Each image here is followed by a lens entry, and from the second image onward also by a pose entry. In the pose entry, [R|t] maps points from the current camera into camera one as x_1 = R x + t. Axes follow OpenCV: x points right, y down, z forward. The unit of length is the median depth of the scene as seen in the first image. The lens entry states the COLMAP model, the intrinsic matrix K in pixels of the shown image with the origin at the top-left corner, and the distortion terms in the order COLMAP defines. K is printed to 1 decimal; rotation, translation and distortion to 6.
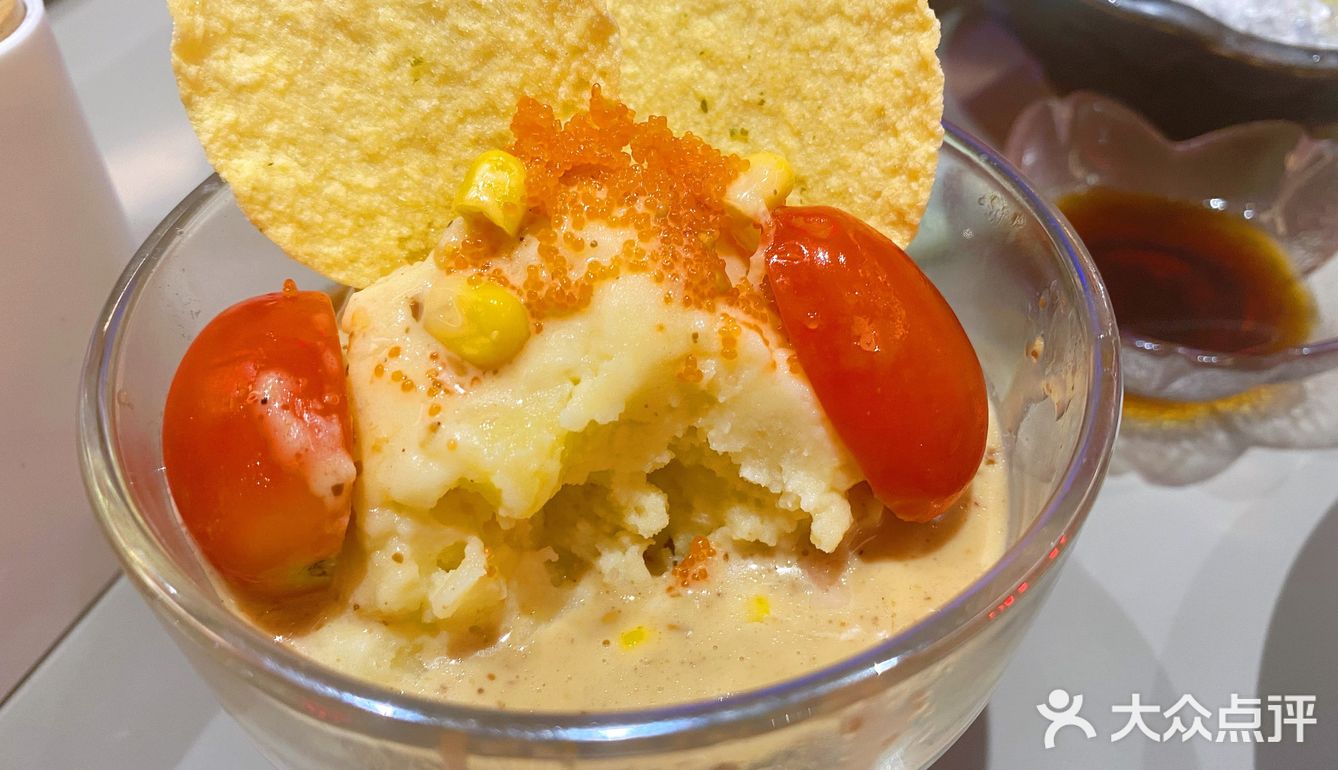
lens RADIAL K [[1003.2, 0, 662.4], [0, 1003.2, 388.4], [0, 0, 1]] dist [-0.035088, -0.008904]
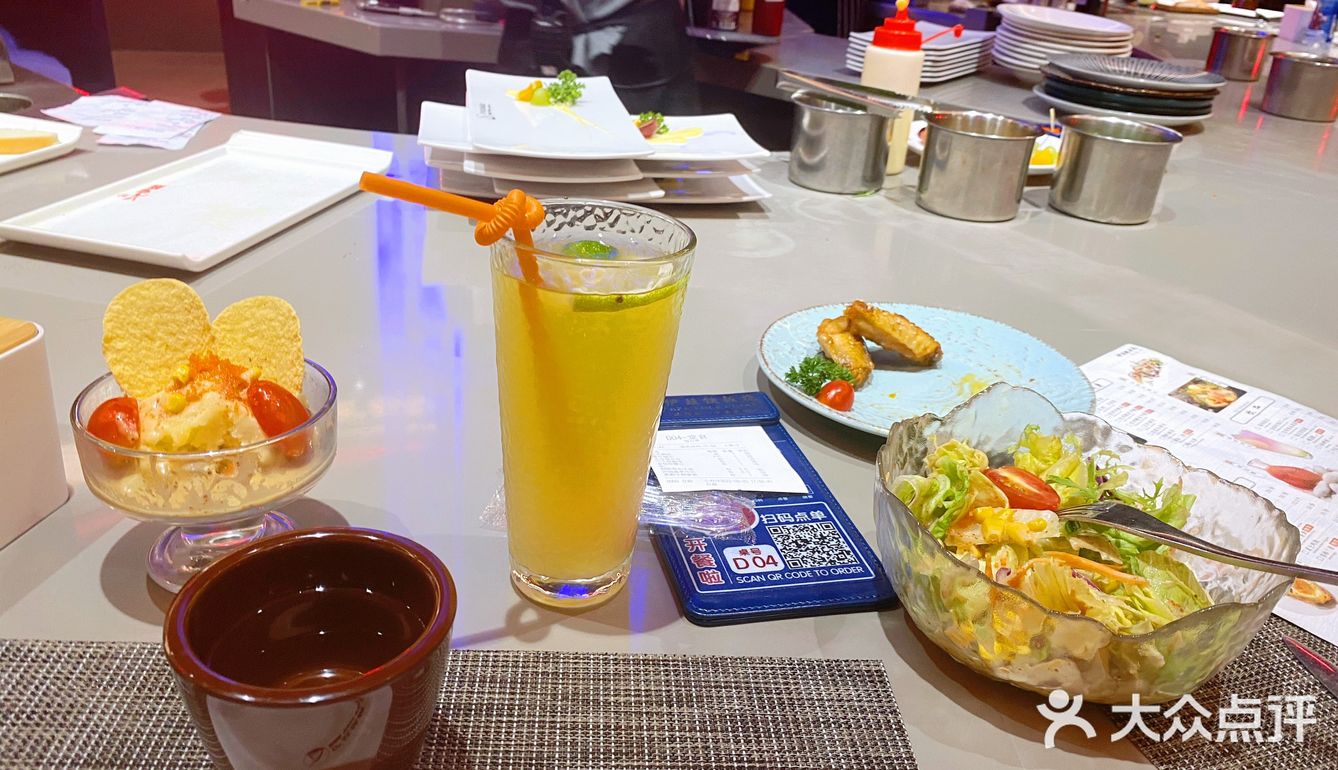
lens RADIAL K [[1003.2, 0, 674.6], [0, 1003.2, 389.0], [0, 0, 1]] dist [-0.035088, -0.008904]
pose [[0.982370, 0.014339, 0.186397, 1.051388], [0.047449, 0.945281, -0.322788, 1.263011], [-0.180826, 0.325941, 0.927935, -3.111640]]
